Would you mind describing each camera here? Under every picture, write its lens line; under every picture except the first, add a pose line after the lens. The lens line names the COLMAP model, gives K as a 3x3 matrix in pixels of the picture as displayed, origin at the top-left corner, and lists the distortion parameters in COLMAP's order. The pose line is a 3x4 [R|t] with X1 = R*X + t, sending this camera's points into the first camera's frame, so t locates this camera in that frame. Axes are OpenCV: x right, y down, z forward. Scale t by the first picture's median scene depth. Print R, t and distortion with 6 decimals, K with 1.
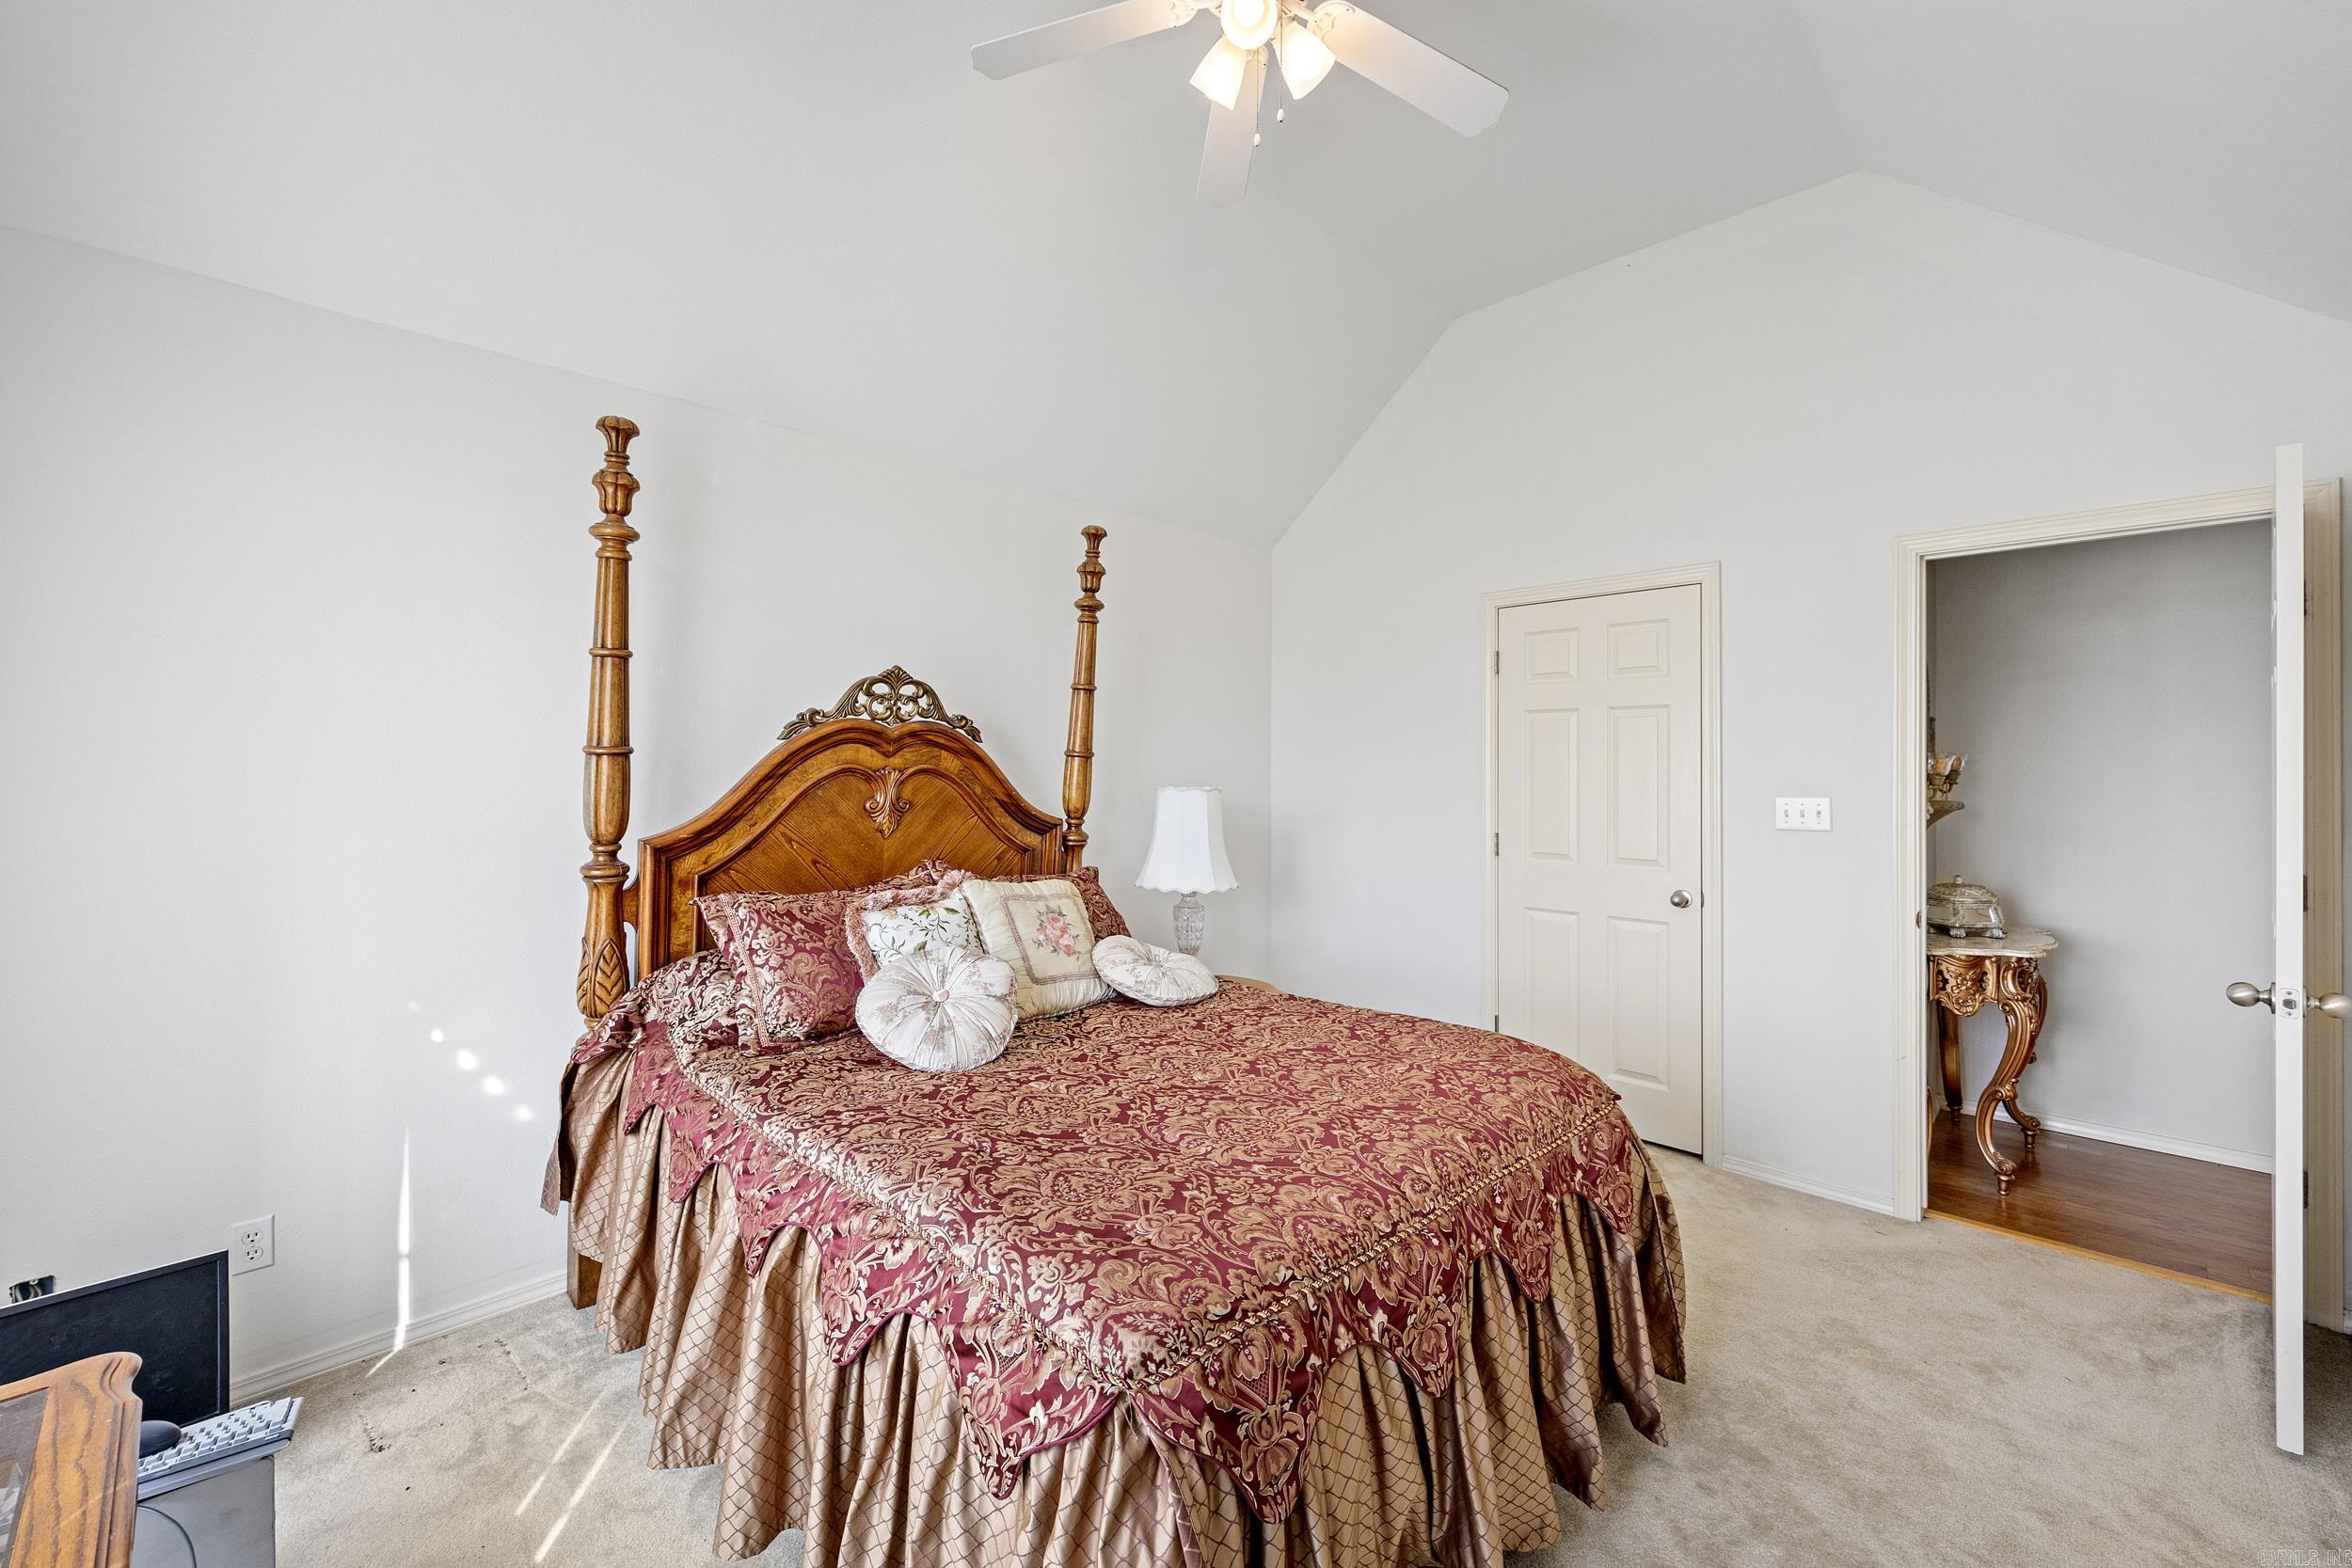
lens RADIAL K [[960.0, 0, 1188.5], [0, 960.0, 779.6], [0, 0, 1]] dist [0.001639, 0.000075]
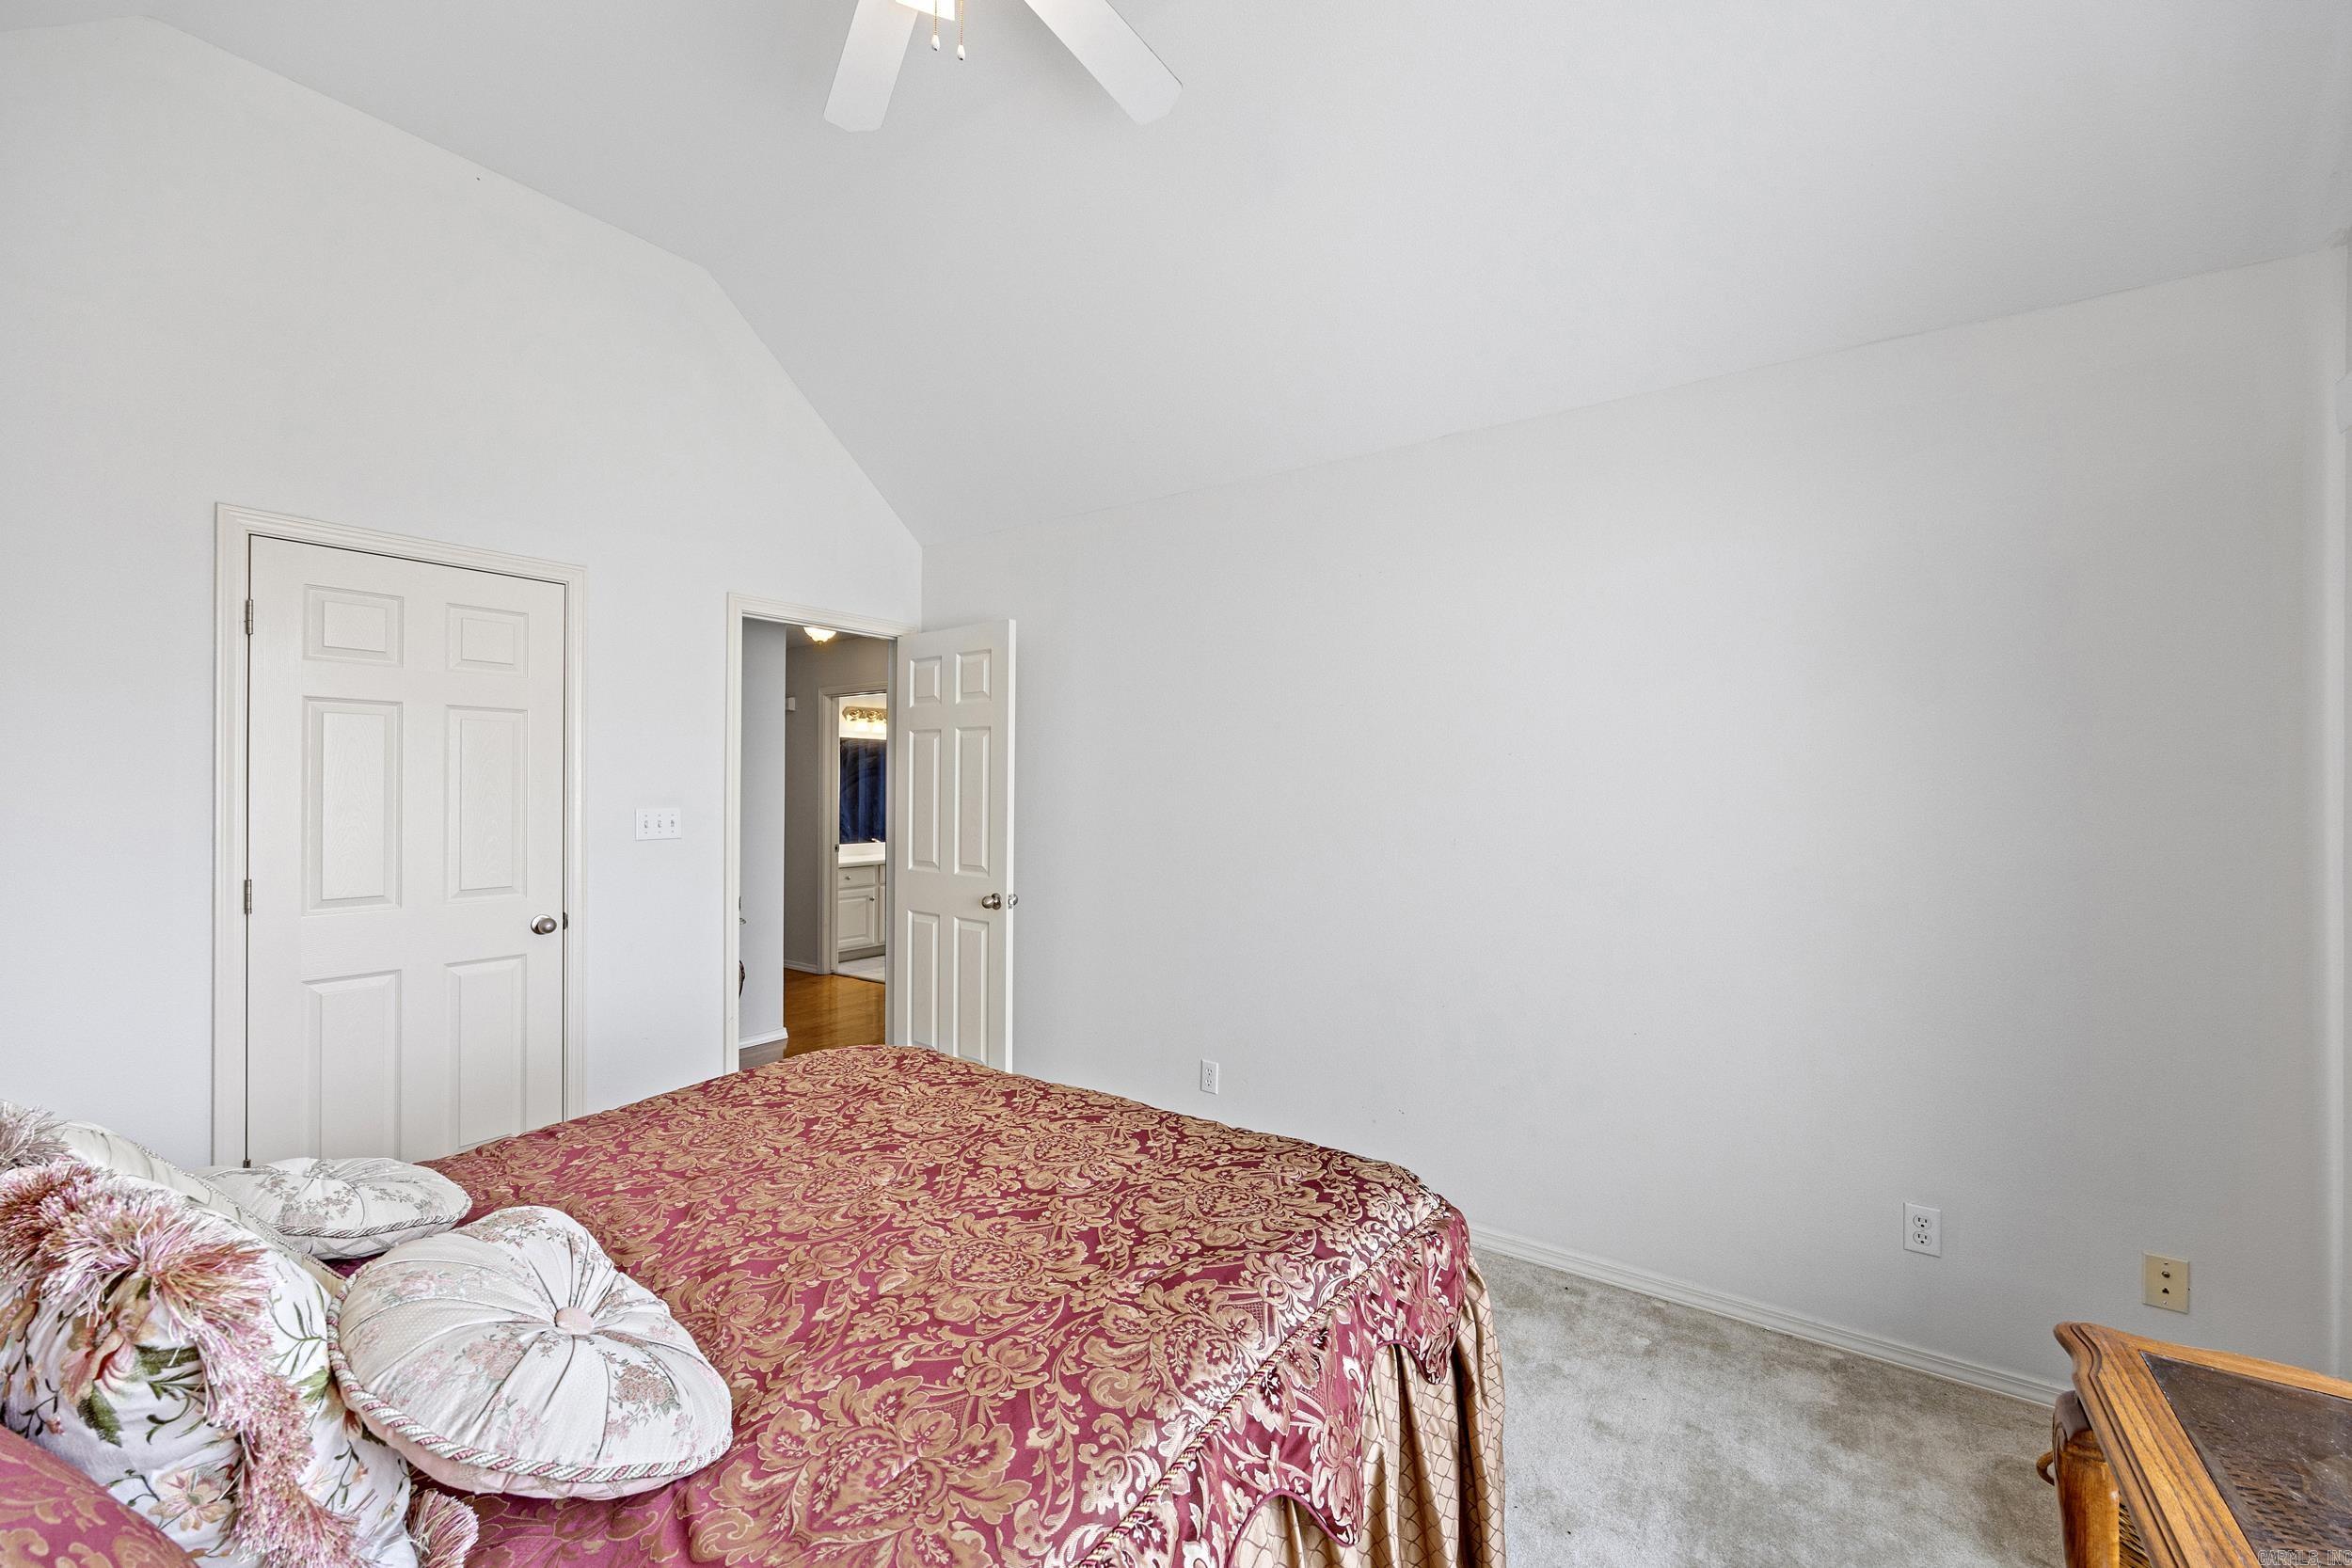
lens RADIAL K [[960.0, 0, 1182.1], [0, 960.0, 789.8], [0, 0, 1]] dist [0.001639, 0.000075]
pose [[-0.181724, -0.001606, 0.983348, -0.651158], [0.009250, 0.999952, 0.003343, -0.001055], [-0.983306, 0.009704, -0.181701, 0.752157]]
